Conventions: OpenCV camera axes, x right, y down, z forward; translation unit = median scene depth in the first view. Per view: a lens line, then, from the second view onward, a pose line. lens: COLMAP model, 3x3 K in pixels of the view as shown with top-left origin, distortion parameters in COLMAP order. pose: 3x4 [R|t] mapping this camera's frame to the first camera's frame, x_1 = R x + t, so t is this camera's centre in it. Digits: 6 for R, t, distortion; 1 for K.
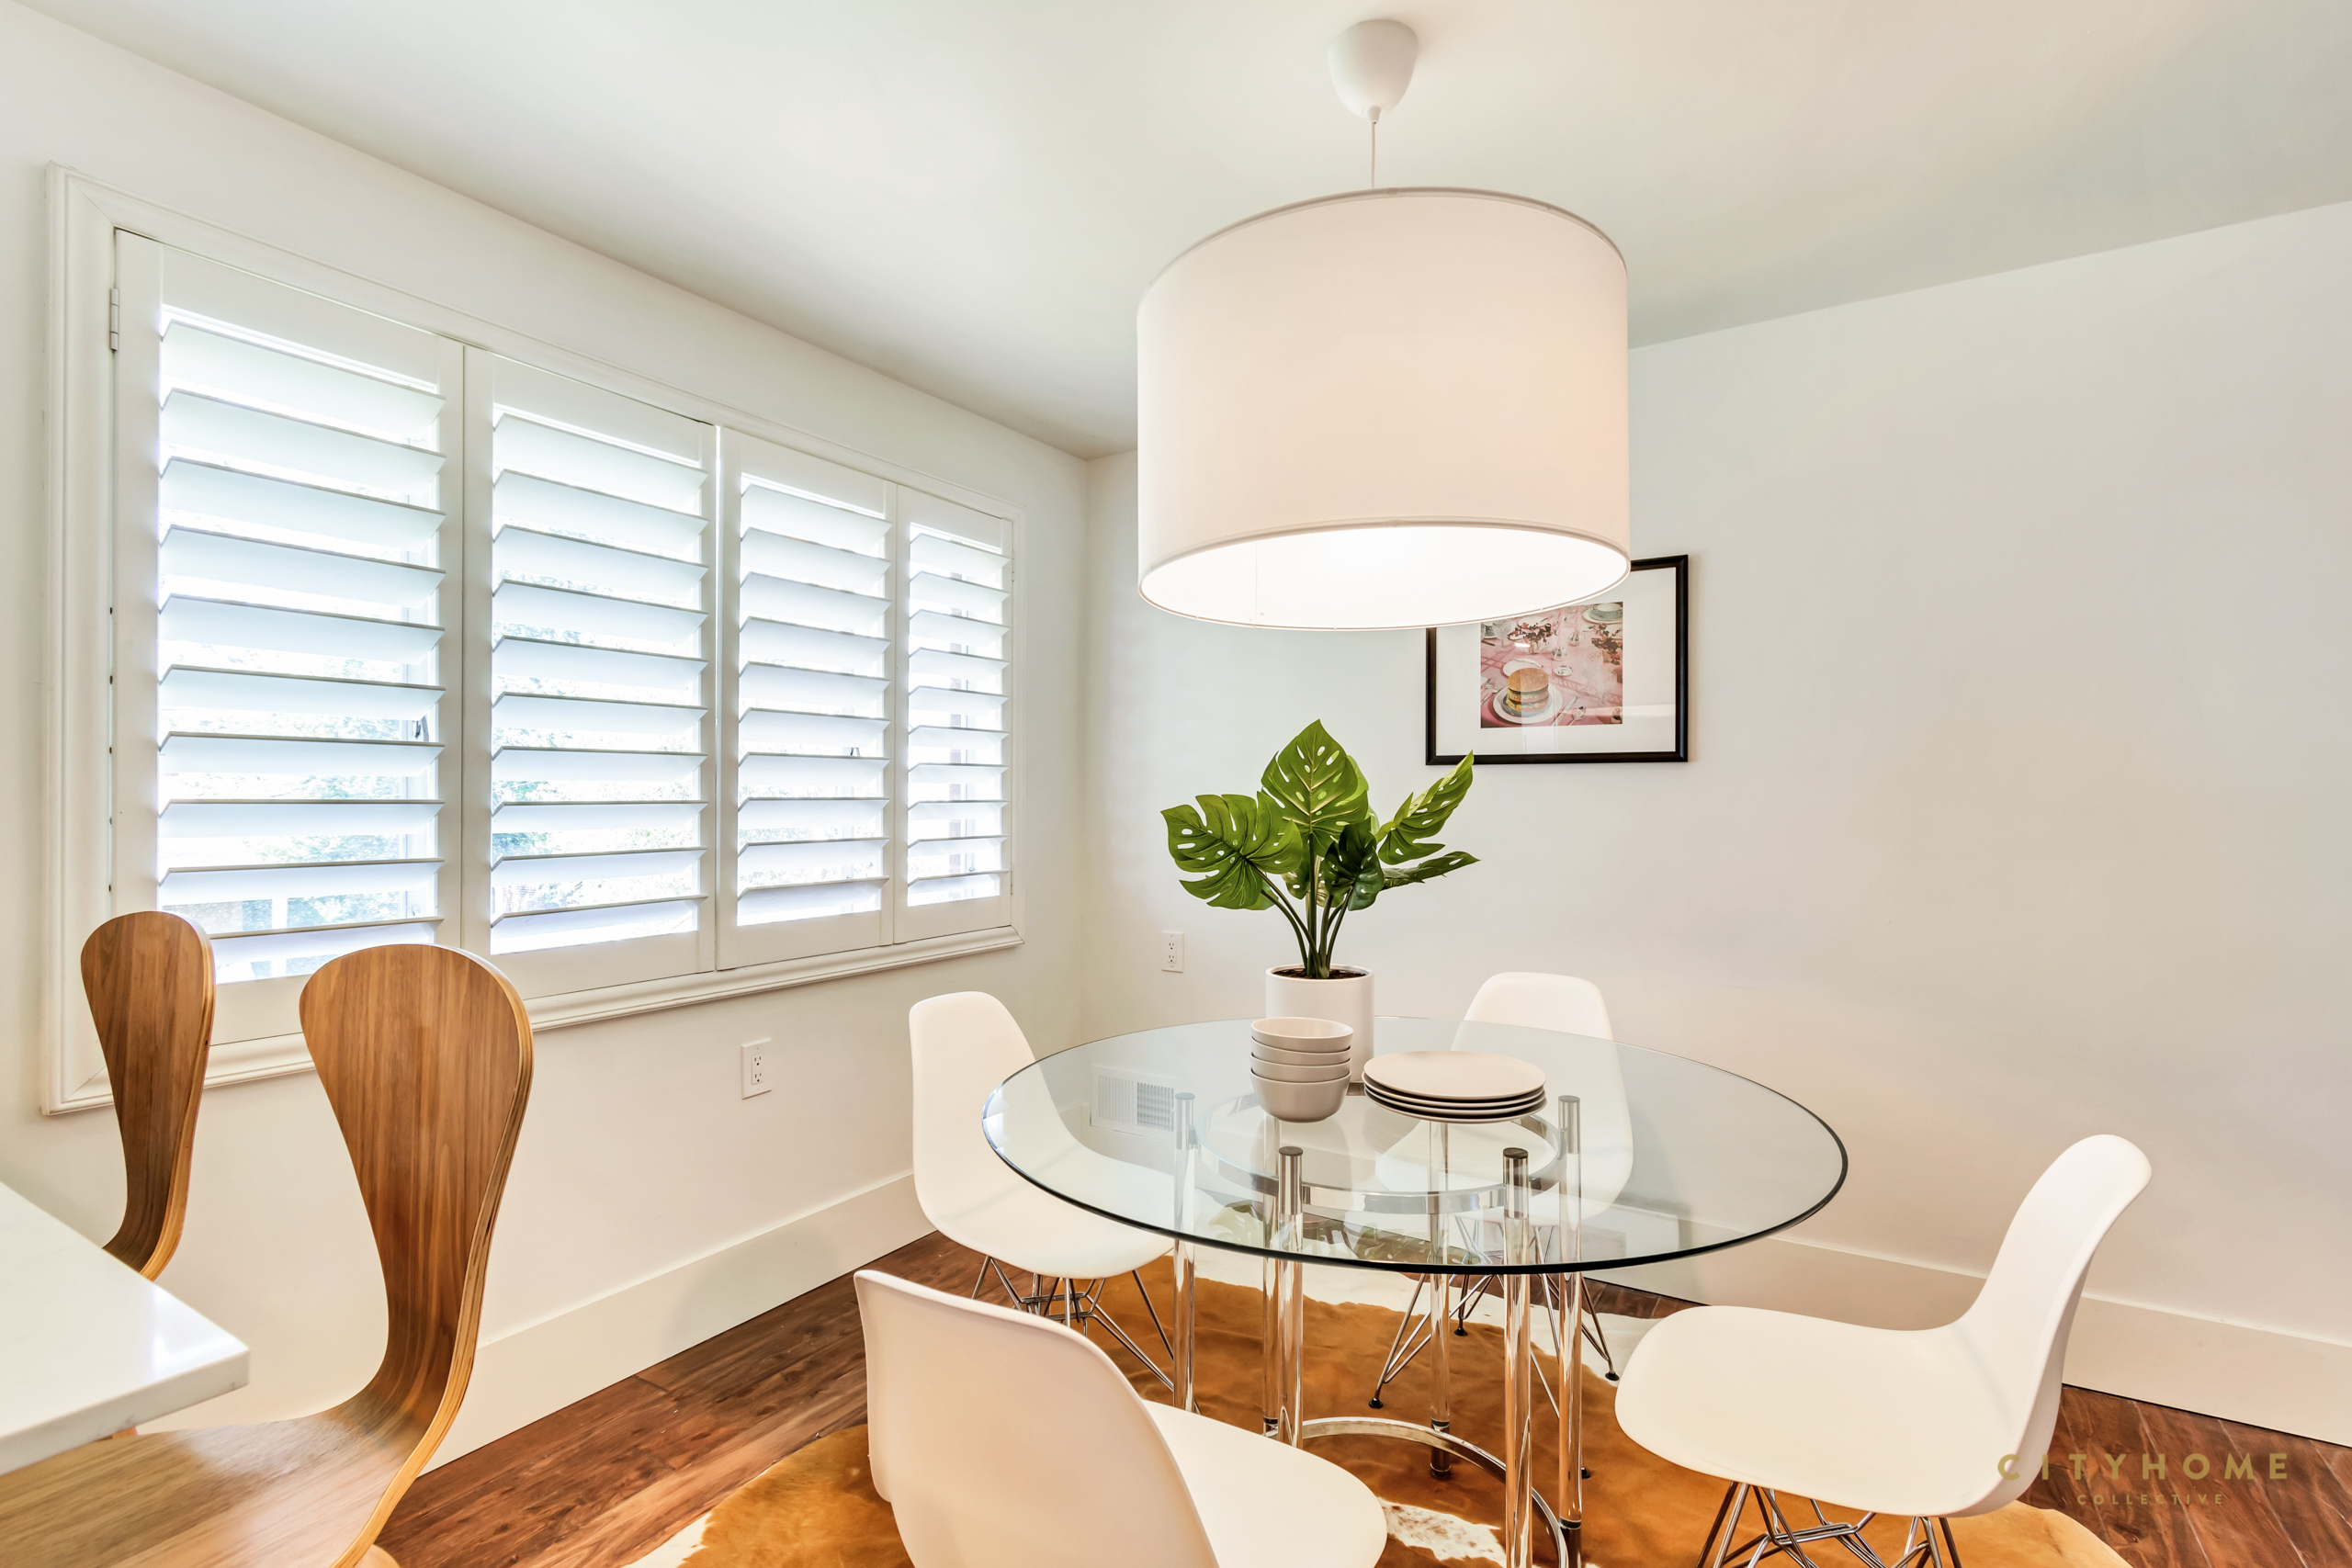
lens RADIAL K [[1079.0, 0, 1176.0], [0, 1079.0, 784.0], [0, 0, 1]] dist [0.000384, 0.000037]
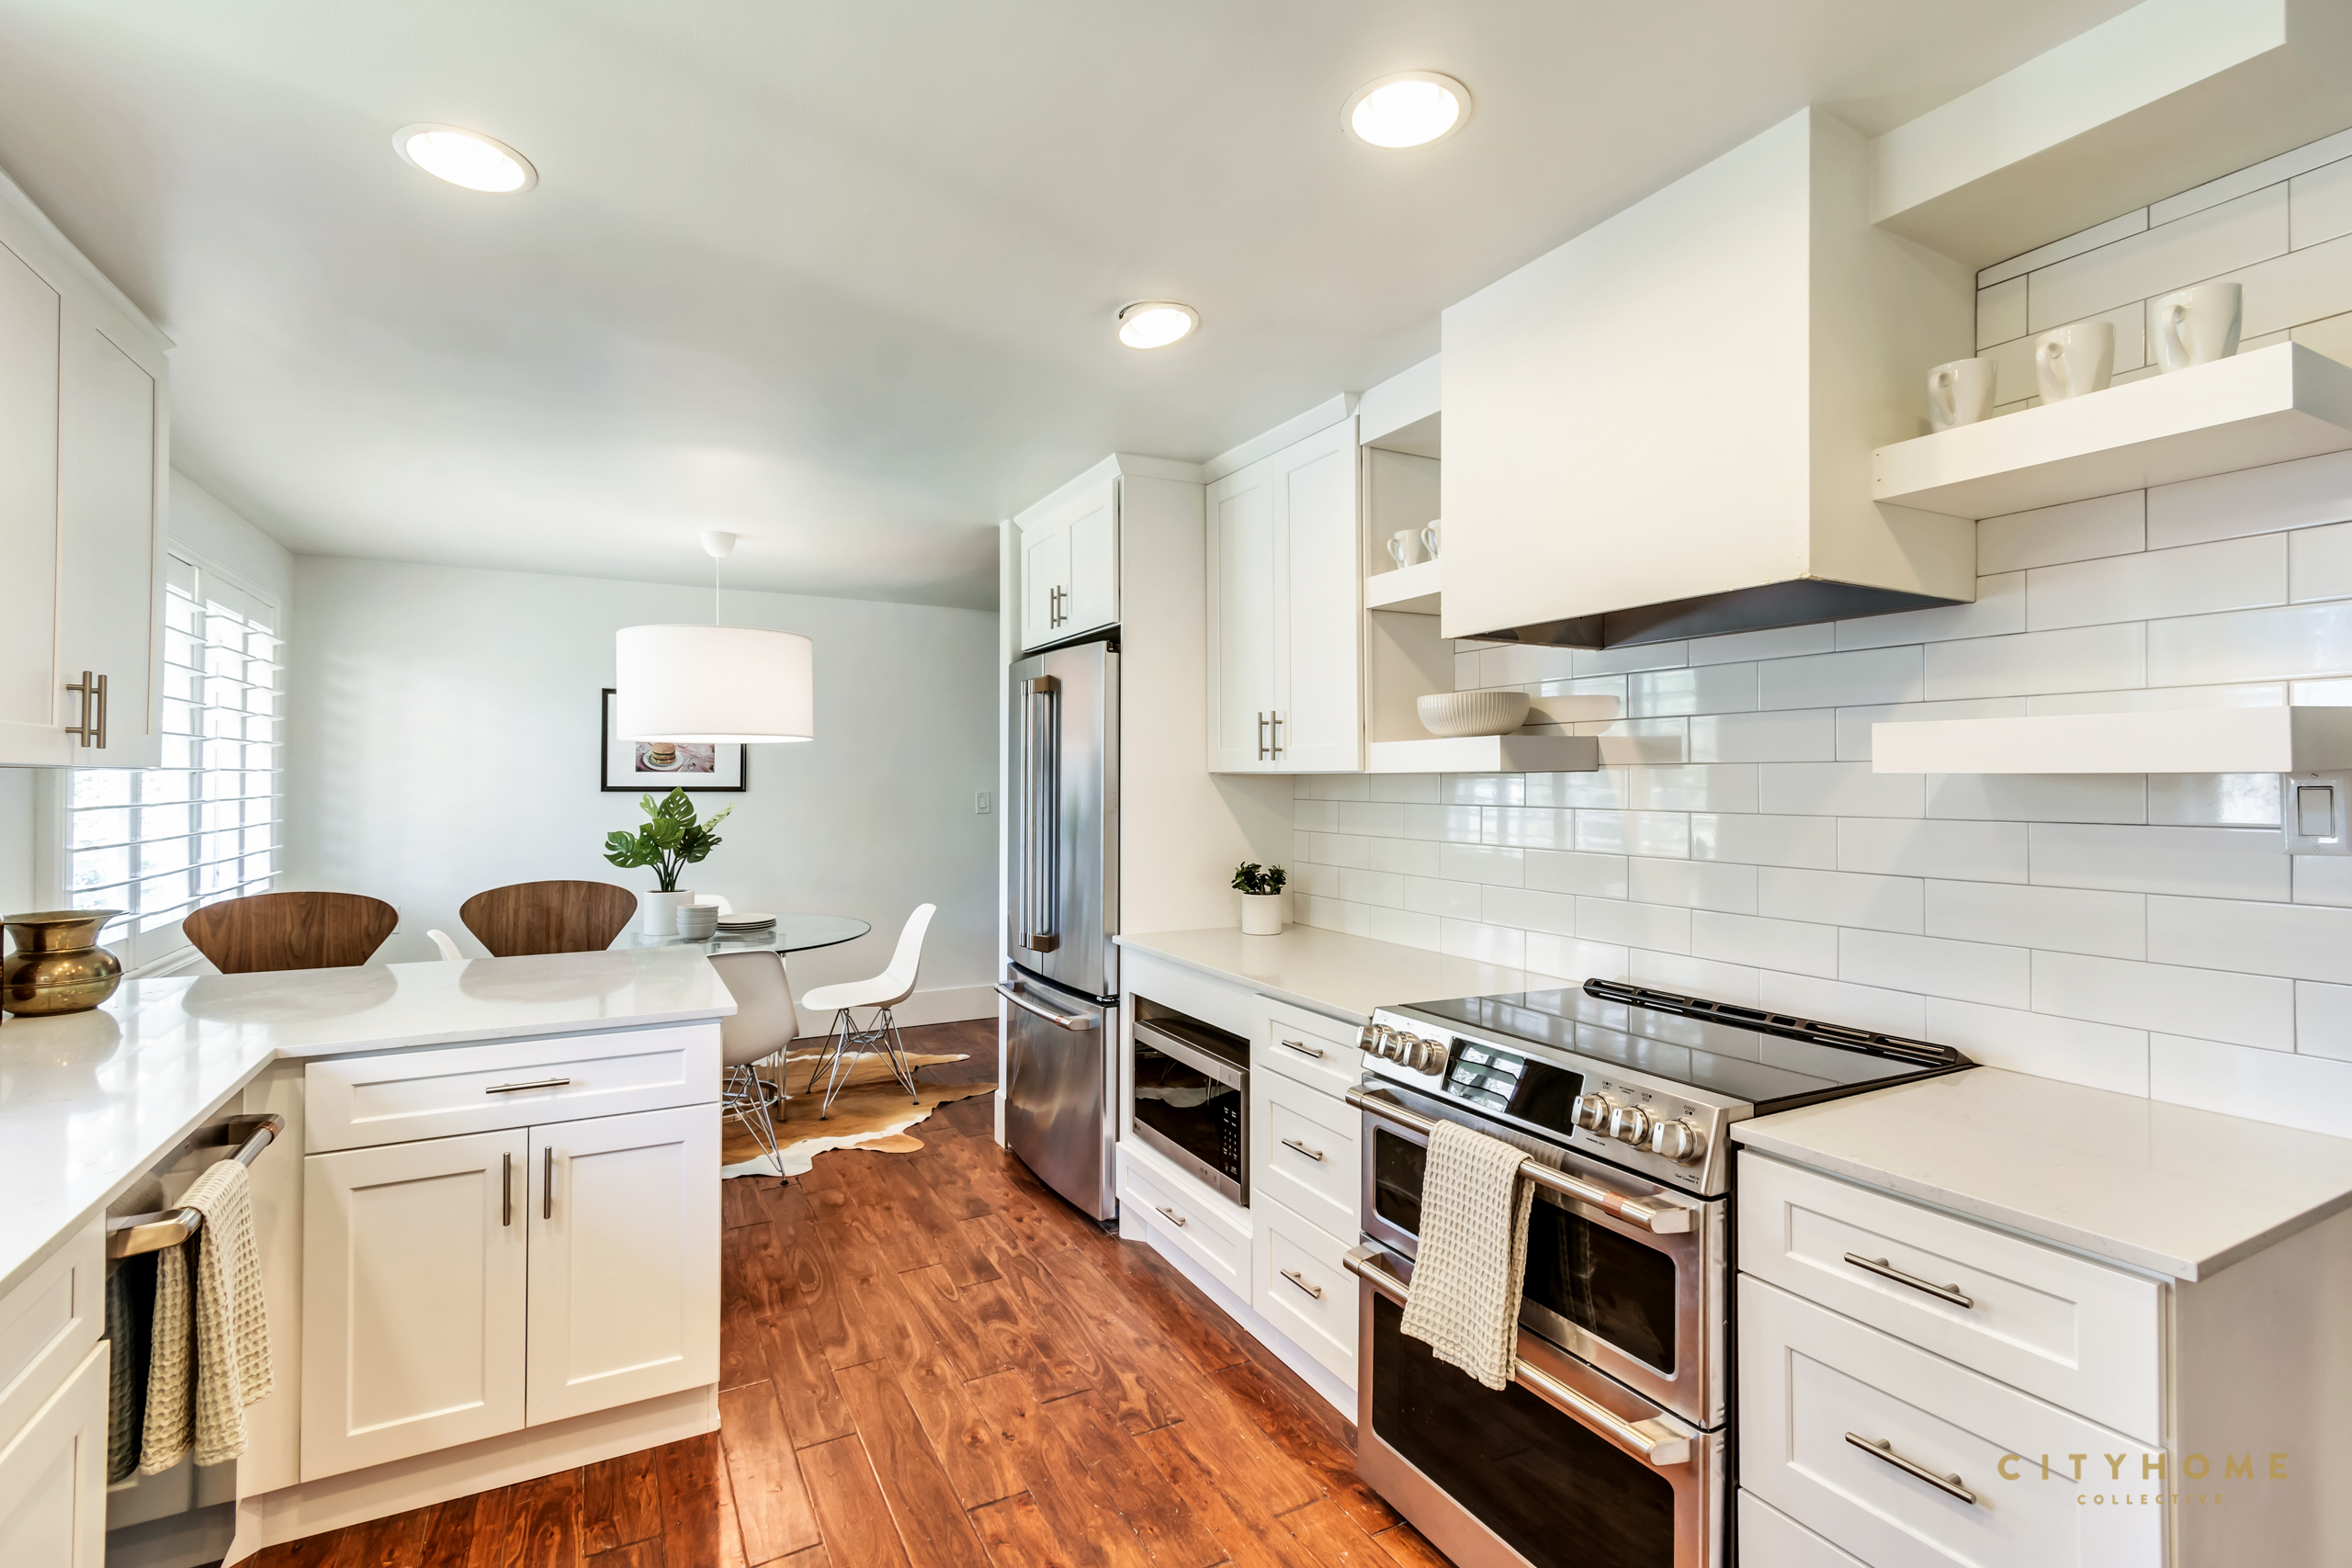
lens RADIAL K [[1079.0, 0, 1176.0], [0, 1079.0, 784.0], [0, 0, 1]] dist [0.000384, 0.000037]
pose [[0.502603, 0.001912, 0.864515, -0.895181], [-0.011406, 0.999925, 0.004419, -0.053177], [-0.864442, -0.012081, 0.502587, -0.754038]]
